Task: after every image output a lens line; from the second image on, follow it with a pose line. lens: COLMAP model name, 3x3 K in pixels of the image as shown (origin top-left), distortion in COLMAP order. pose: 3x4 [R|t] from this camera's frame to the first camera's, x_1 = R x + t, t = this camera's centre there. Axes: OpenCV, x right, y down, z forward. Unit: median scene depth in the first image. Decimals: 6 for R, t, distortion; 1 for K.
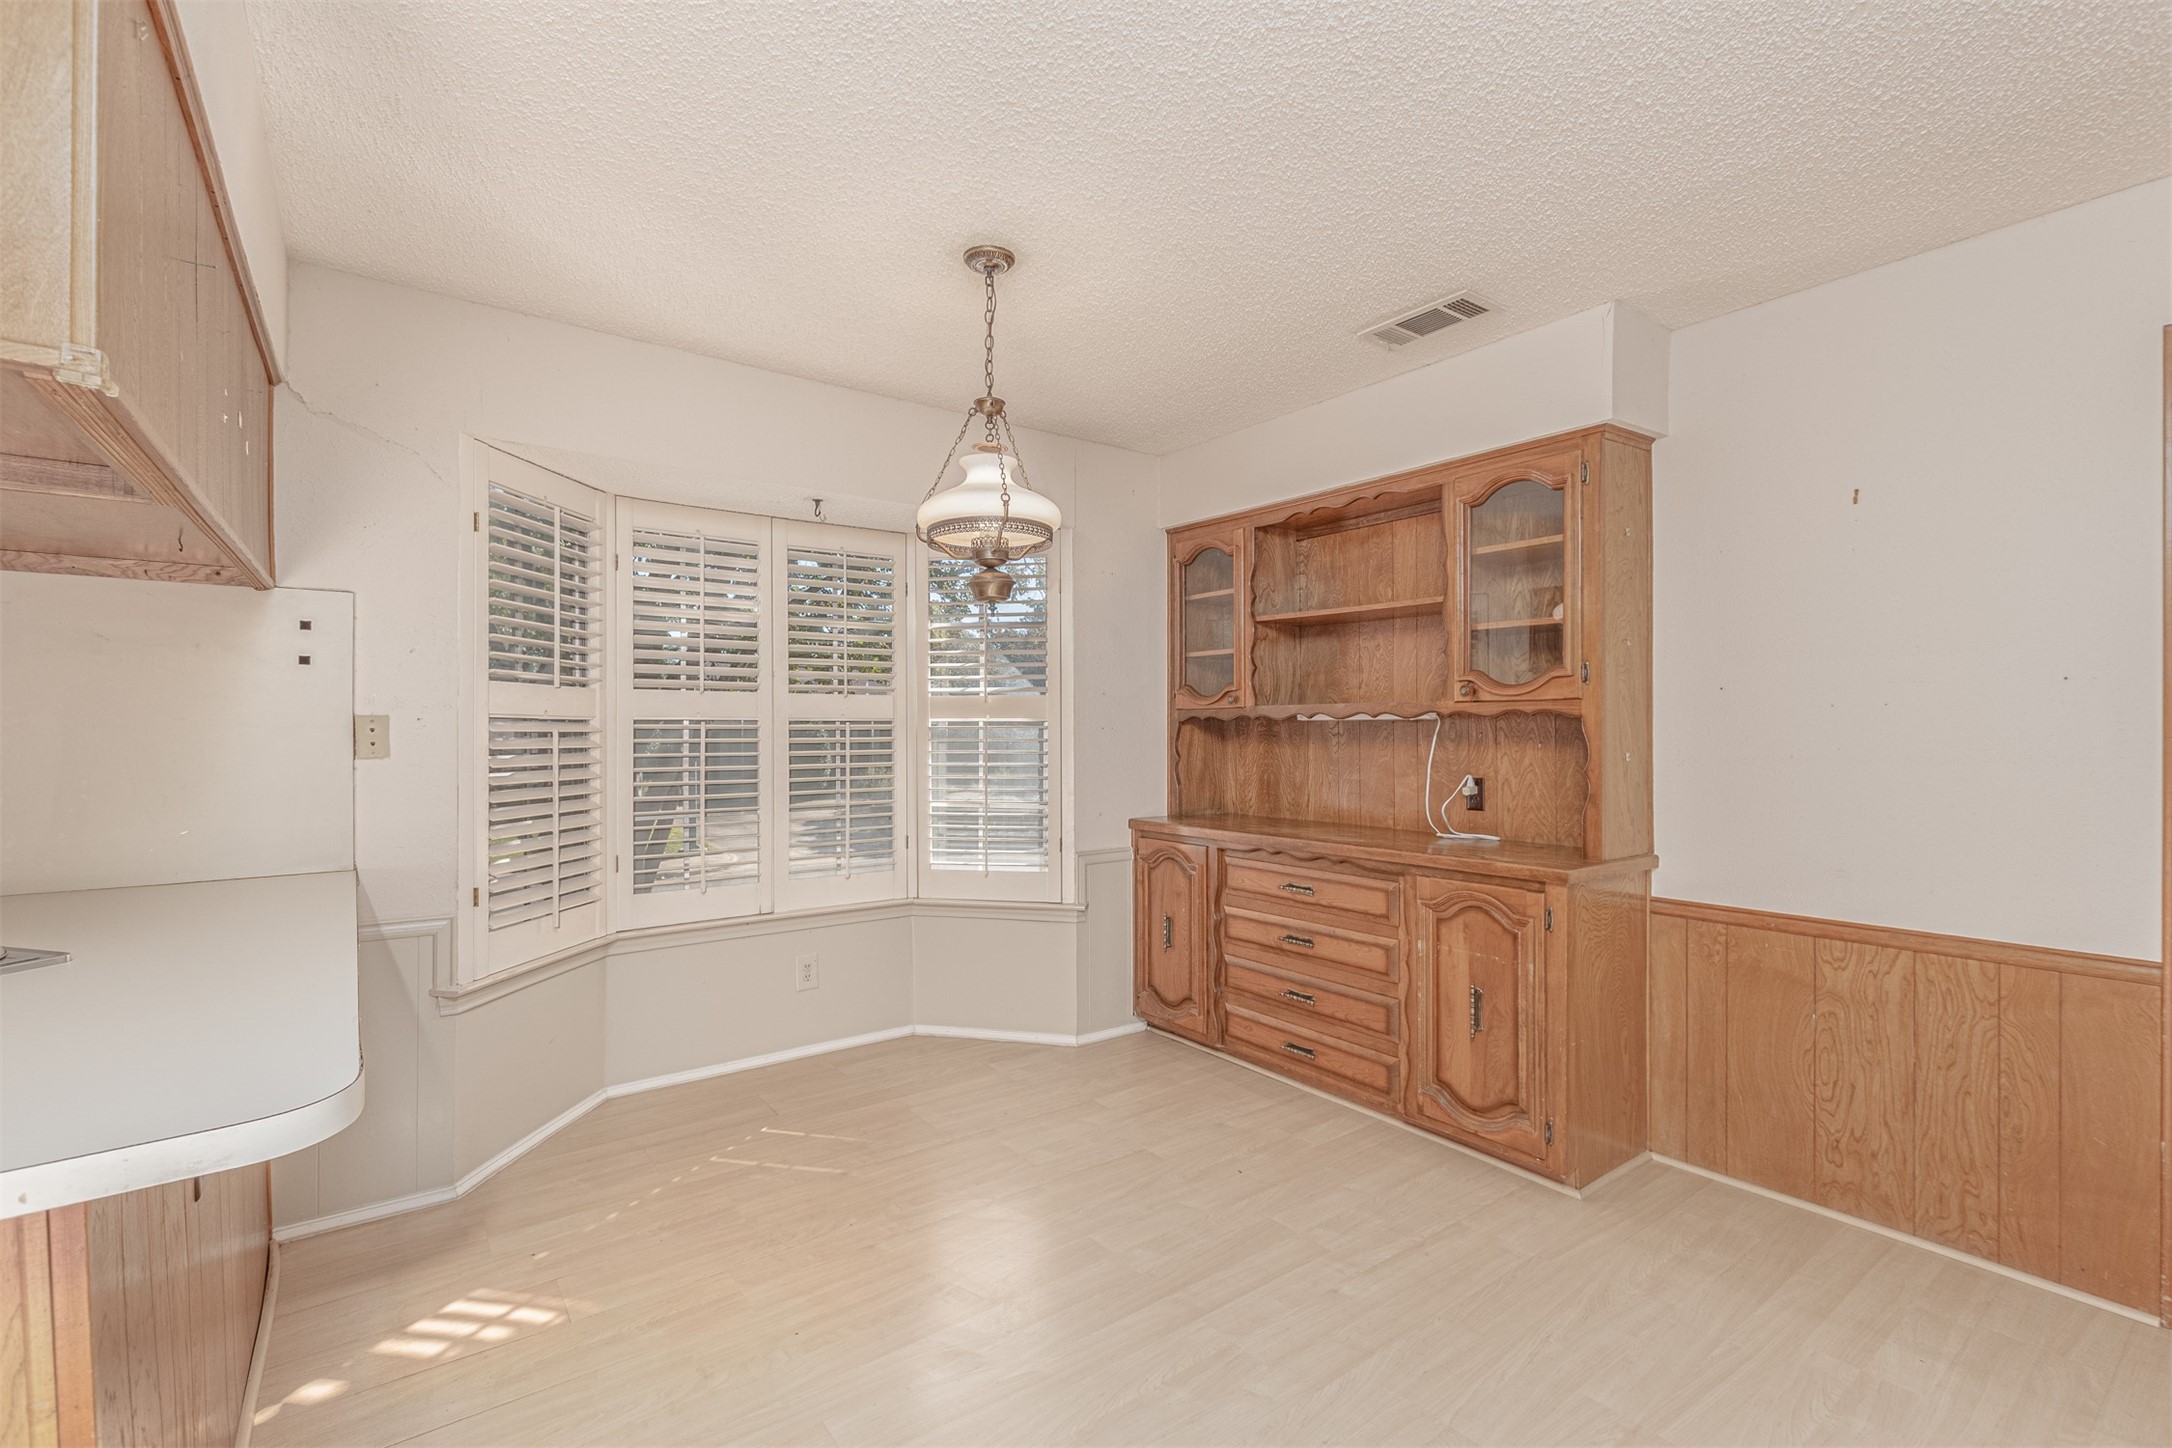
lens RADIAL K [[952.3, 0, 1089.2], [0, 952.3, 727.9], [0, 0, 1]] dist [-0.003537, -0.000223]
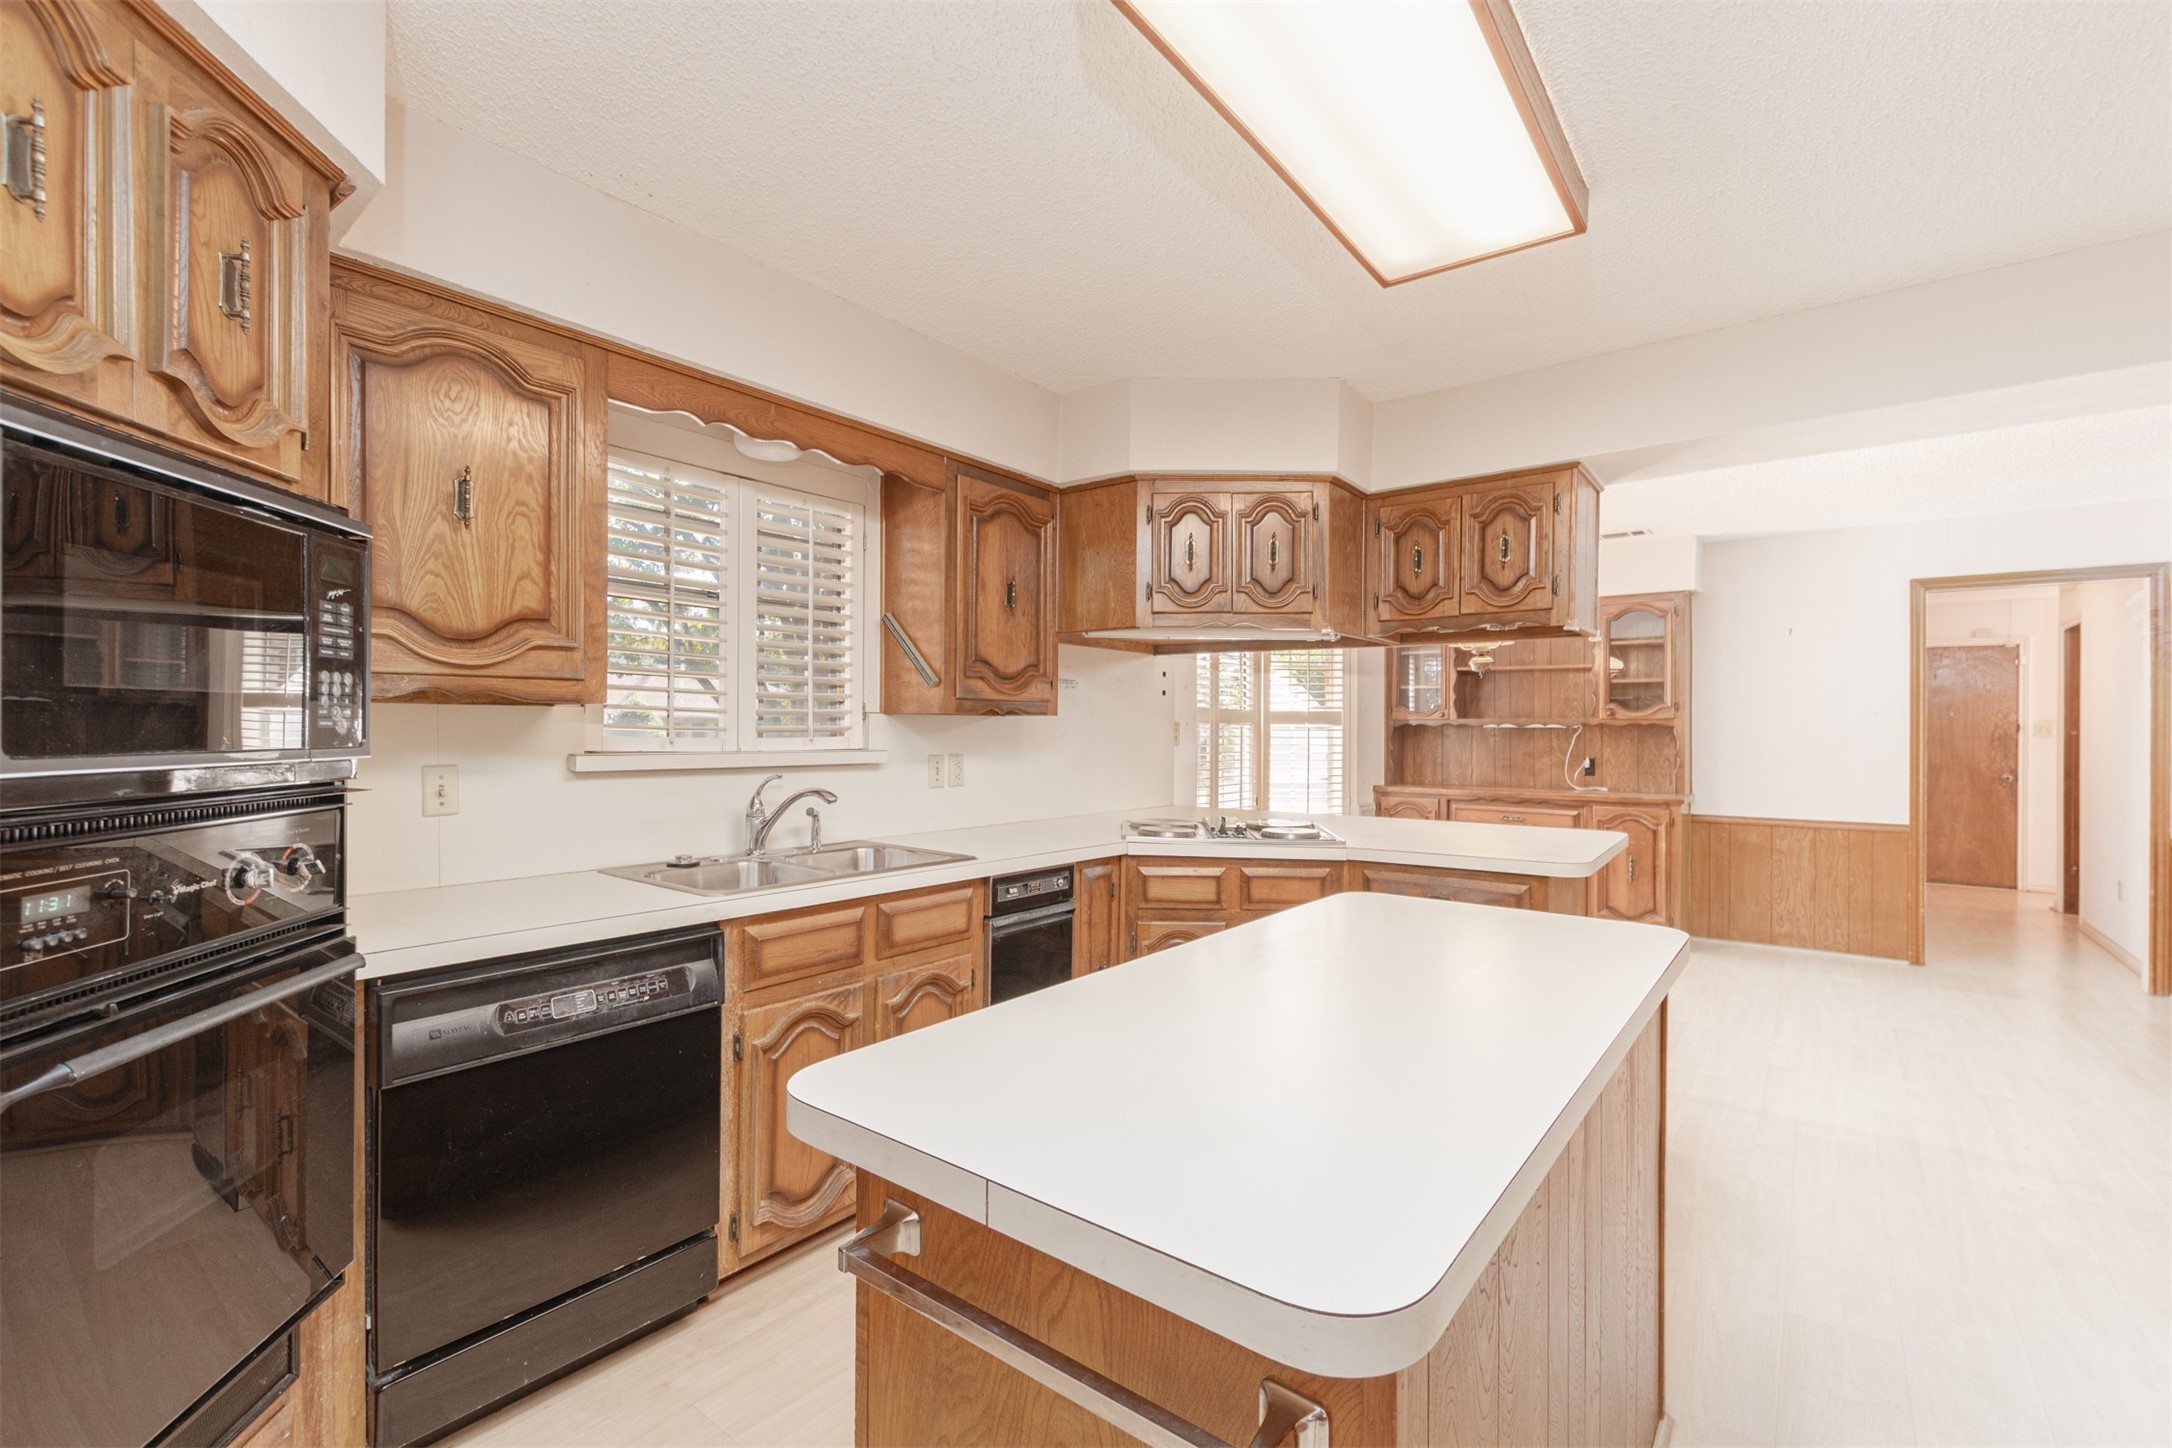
lens RADIAL K [[952.3, 0, 1082.1], [0, 952.3, 730.0], [0, 0, 1]] dist [-0.003537, -0.000223]
pose [[0.965075, 0.005871, 0.261909, -1.358625], [-0.005174, 0.999981, -0.003349, 0.008766], [-0.261924, 0.001877, 0.965087, -0.717394]]
